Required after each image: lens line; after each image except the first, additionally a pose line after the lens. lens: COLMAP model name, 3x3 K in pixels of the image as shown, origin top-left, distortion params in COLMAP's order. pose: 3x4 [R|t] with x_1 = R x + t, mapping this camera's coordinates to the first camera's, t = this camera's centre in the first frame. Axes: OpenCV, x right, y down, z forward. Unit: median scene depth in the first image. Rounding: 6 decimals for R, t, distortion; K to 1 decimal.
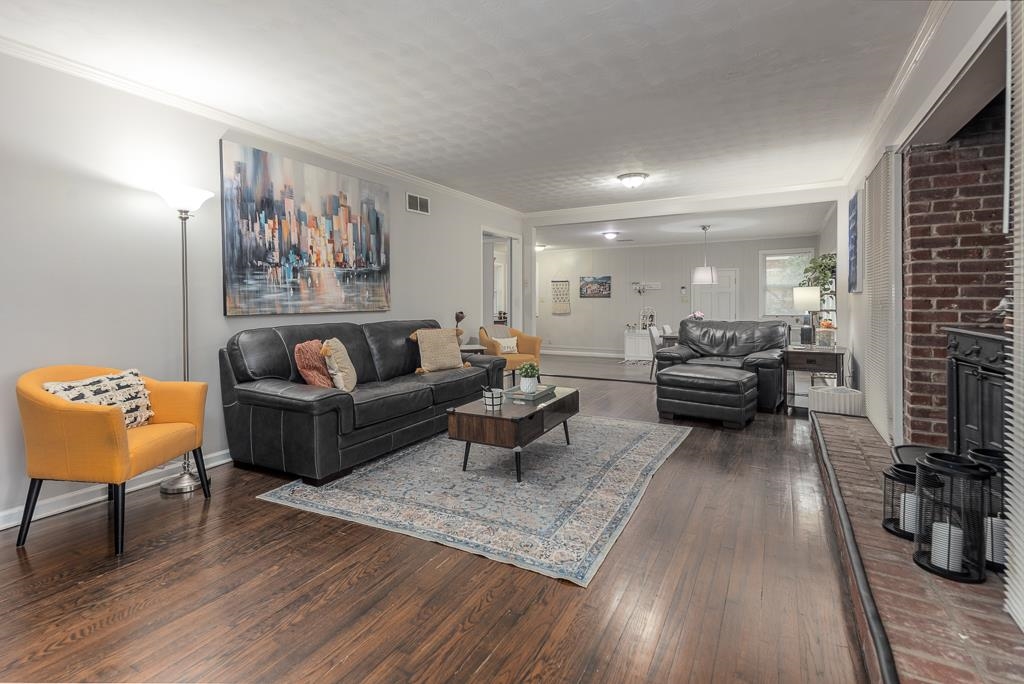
lens RADIAL K [[482.4, 0, 483.4], [0, 482.4, 300.8], [0, 0, 1]] dist [0.039675, -0.007249]
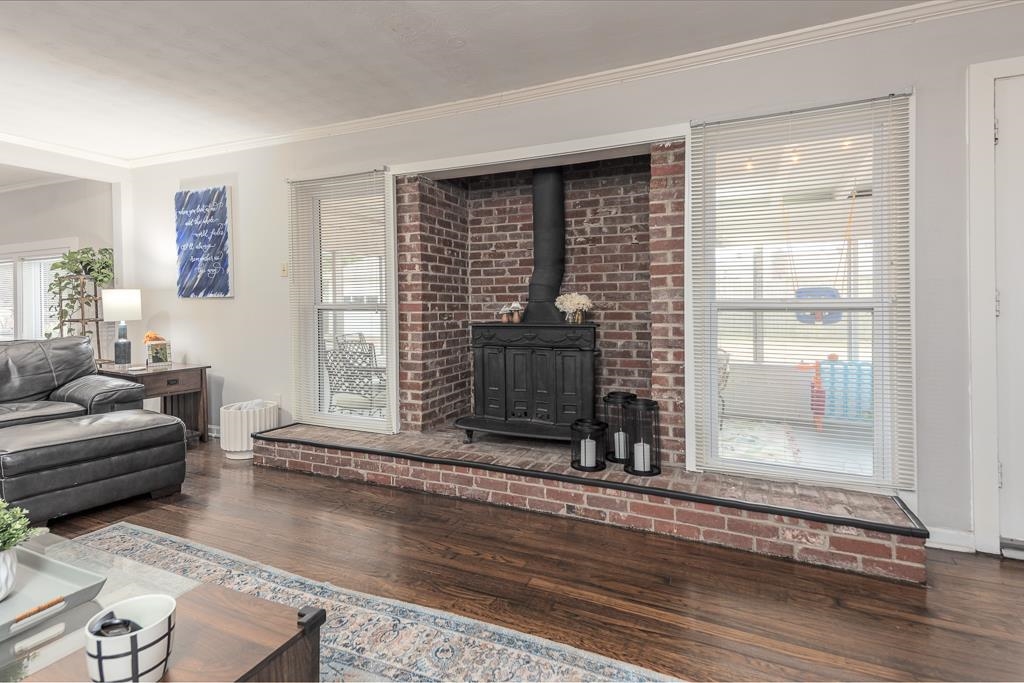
lens RADIAL K [[482.4, 0, 529.3], [0, 482.4, 305.8], [0, 0, 1]] dist [0.039675, -0.007249]
pose [[-0.108746, -0.001339, 0.994069, -0.329907], [0.008163, 0.999964, 0.002240, 0.002598], [-0.994036, 0.008358, -0.108731, 0.882970]]
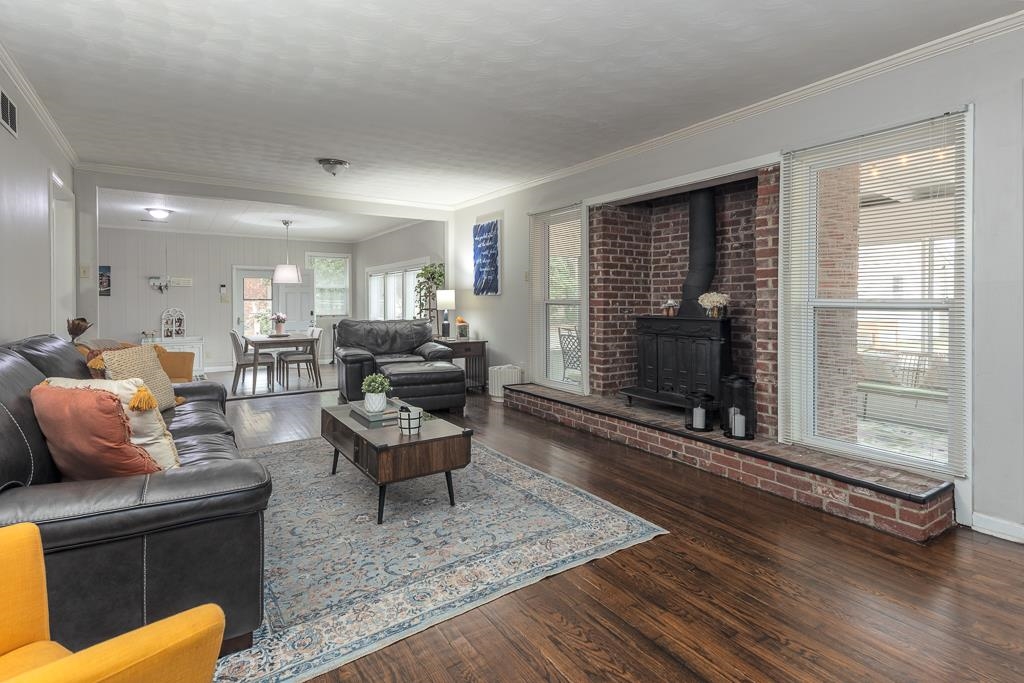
lens RADIAL K [[508.6, 0, 525.6], [0, 508.6, 302.7], [0, 0, 1]] dist [0.038485, -0.000136]
pose [[0.453956, -0.000446, 0.891024, -0.728598], [-0.001835, 0.999997, 0.001436, 0.003358], [-0.891022, -0.002287, 0.453954, 0.483441]]
